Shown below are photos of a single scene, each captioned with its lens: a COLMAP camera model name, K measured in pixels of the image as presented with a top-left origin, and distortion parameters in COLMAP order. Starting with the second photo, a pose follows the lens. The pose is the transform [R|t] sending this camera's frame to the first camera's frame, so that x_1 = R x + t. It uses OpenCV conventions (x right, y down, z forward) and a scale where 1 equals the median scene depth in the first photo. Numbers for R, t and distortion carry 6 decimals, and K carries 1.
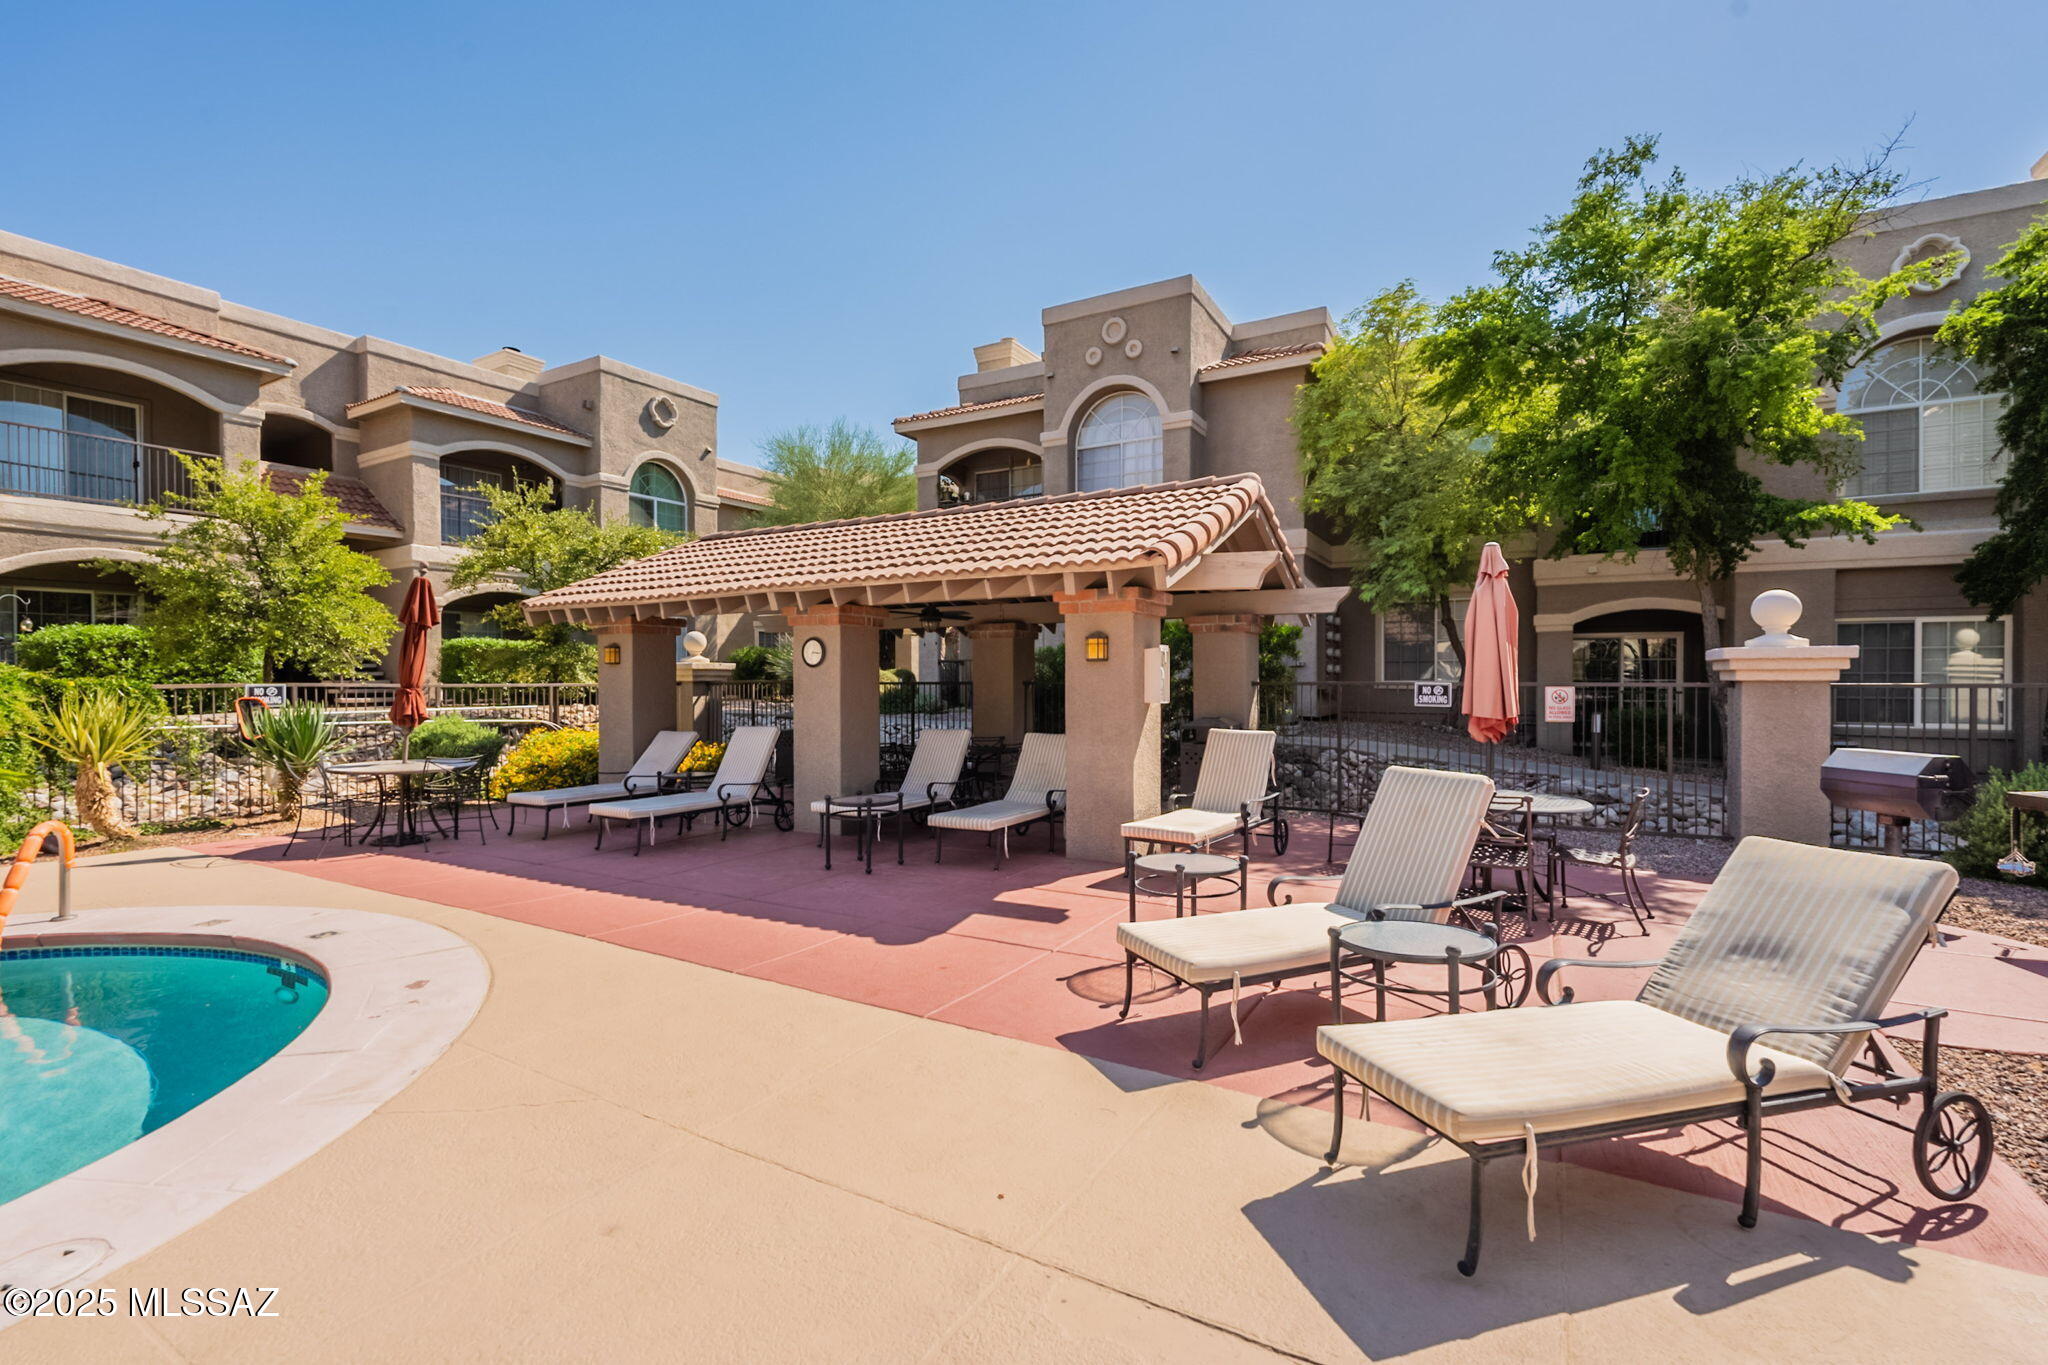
lens RADIAL K [[898.1, 0, 1025.9], [0, 898.1, 688.0], [0, 0, 1]] dist [-0.006908, 0.002793]
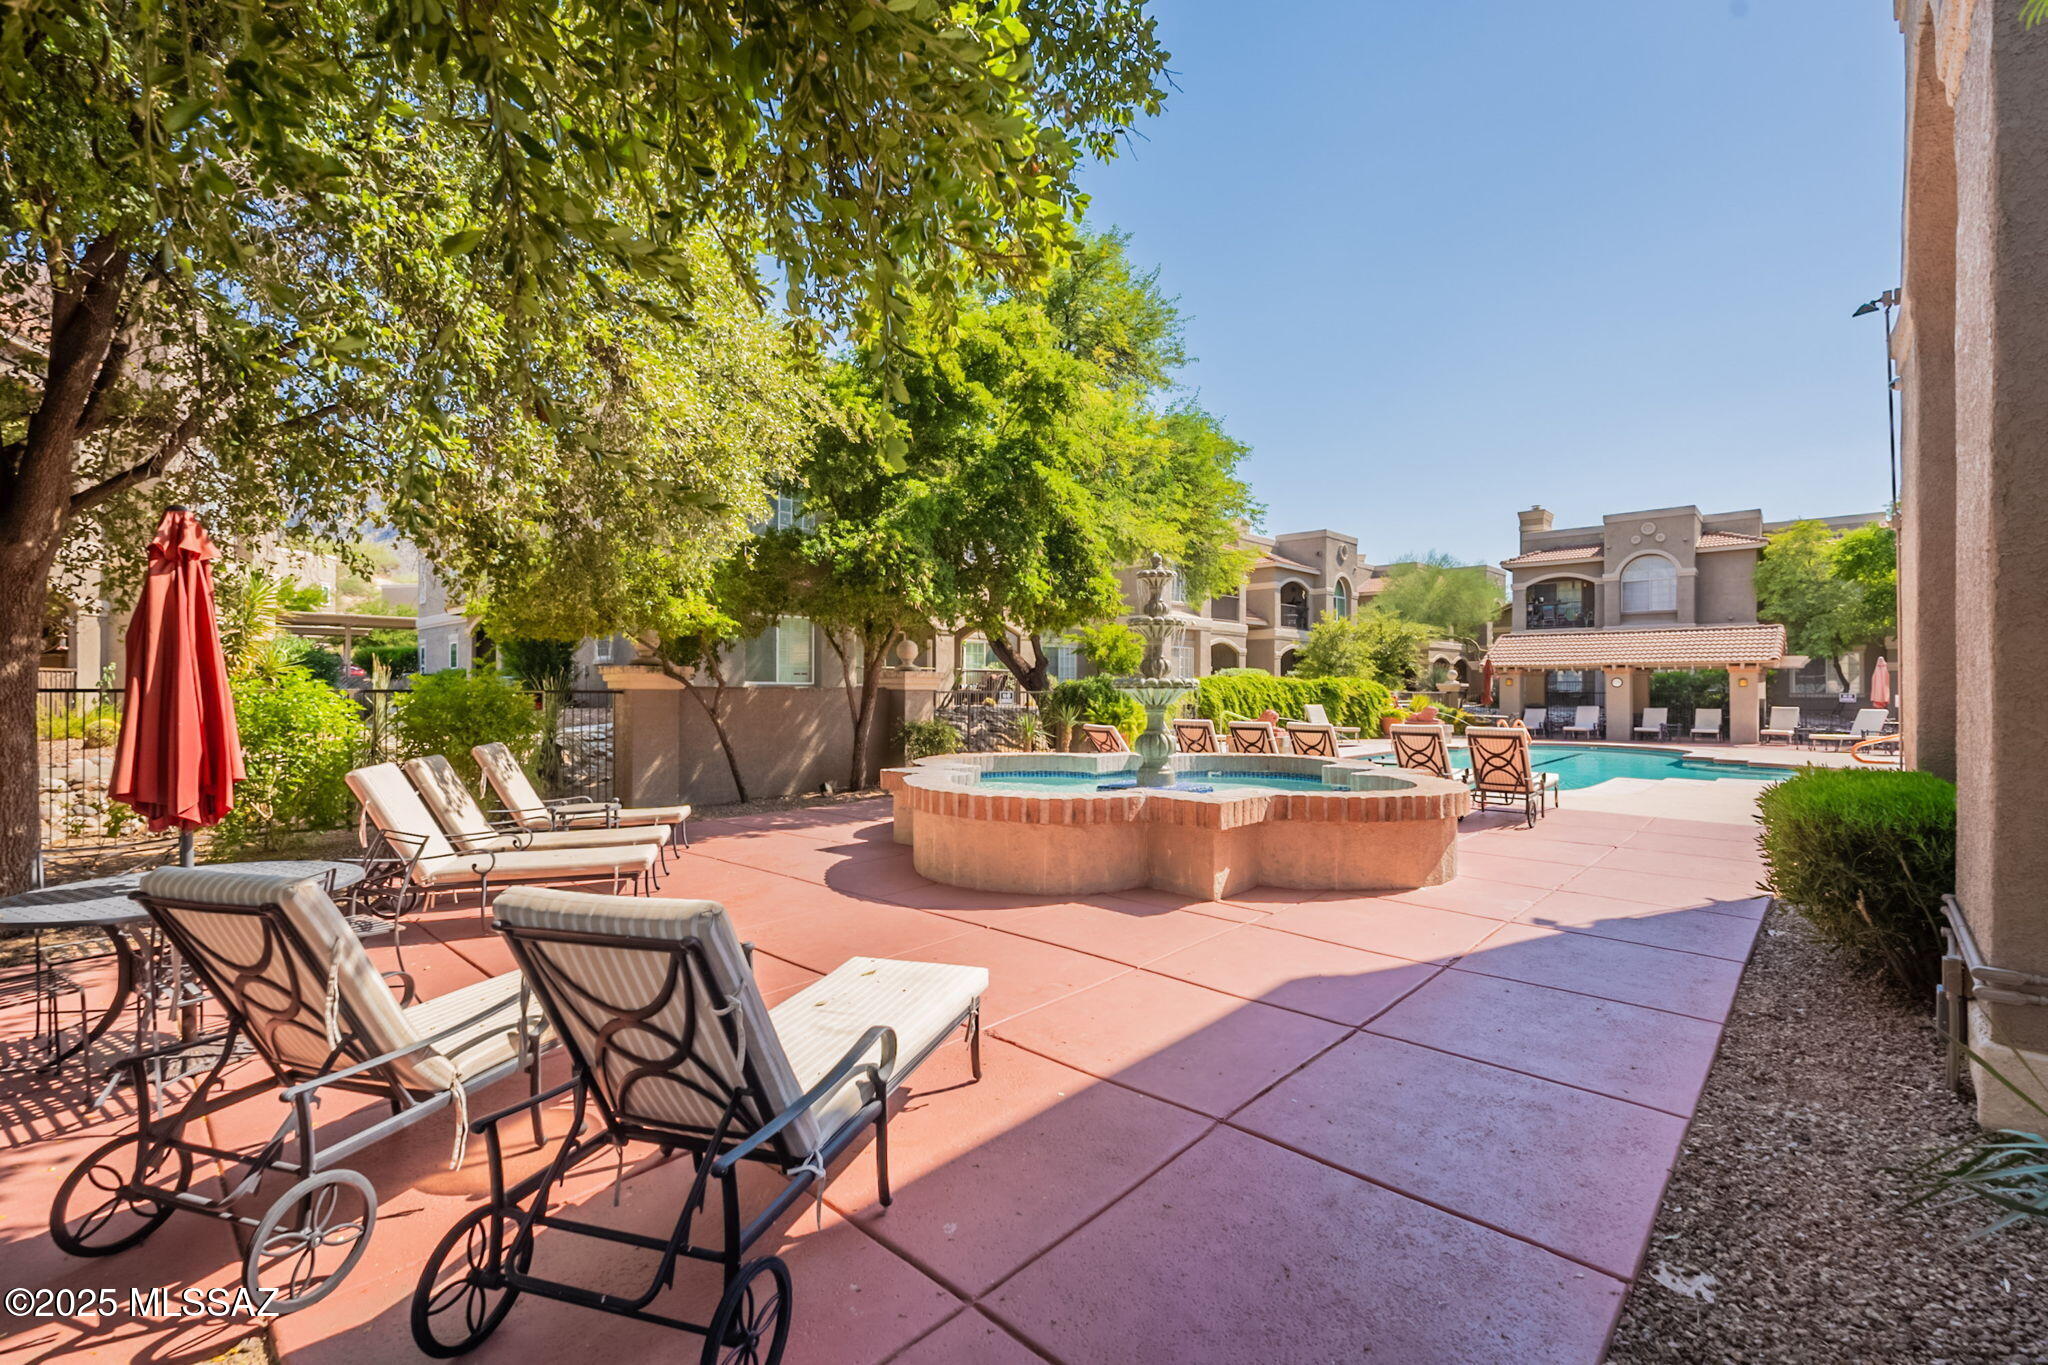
lens RADIAL K [[898.1, 0, 1027.9], [0, 898.1, 680.7], [0, 0, 1]] dist [-0.006908, 0.002793]
pose [[0.973178, 0.002380, -0.230041, -0.883383], [-0.007542, 0.999739, -0.021564, 0.021450], [0.229929, 0.022720, 0.972942, -1.462999]]
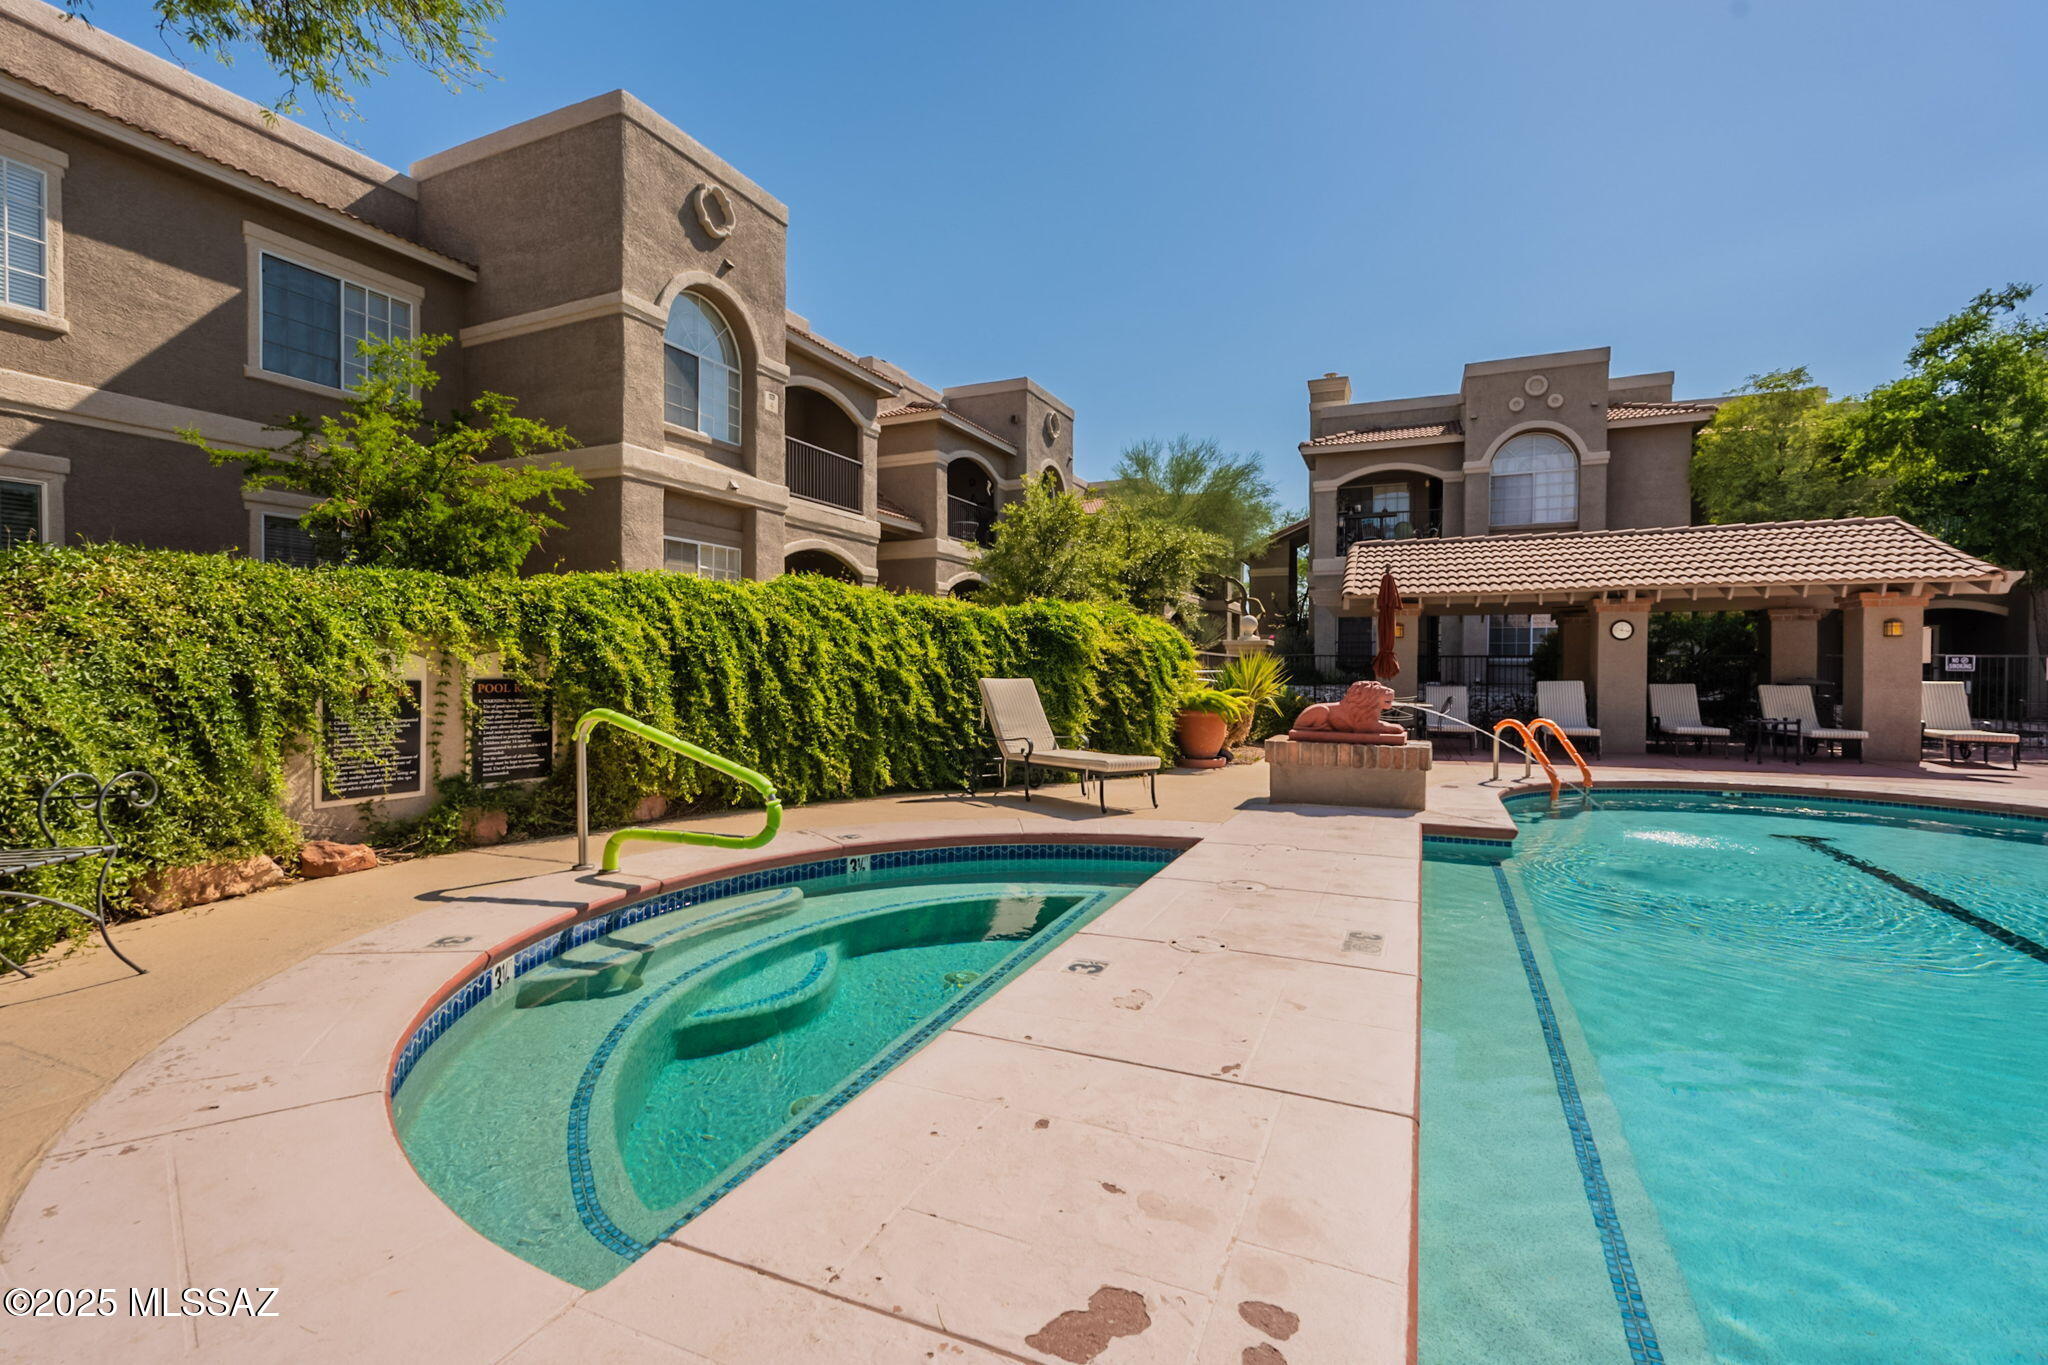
lens RADIAL K [[898.1, 0, 1028.4], [0, 898.1, 683.3], [0, 0, 1]] dist [-0.006908, 0.002793]
pose [[0.994424, 0.004321, 0.105364, -0.791216], [-0.004892, 0.999975, 0.005165, 0.026140], [-0.105339, -0.005651, 0.994420, -0.209507]]
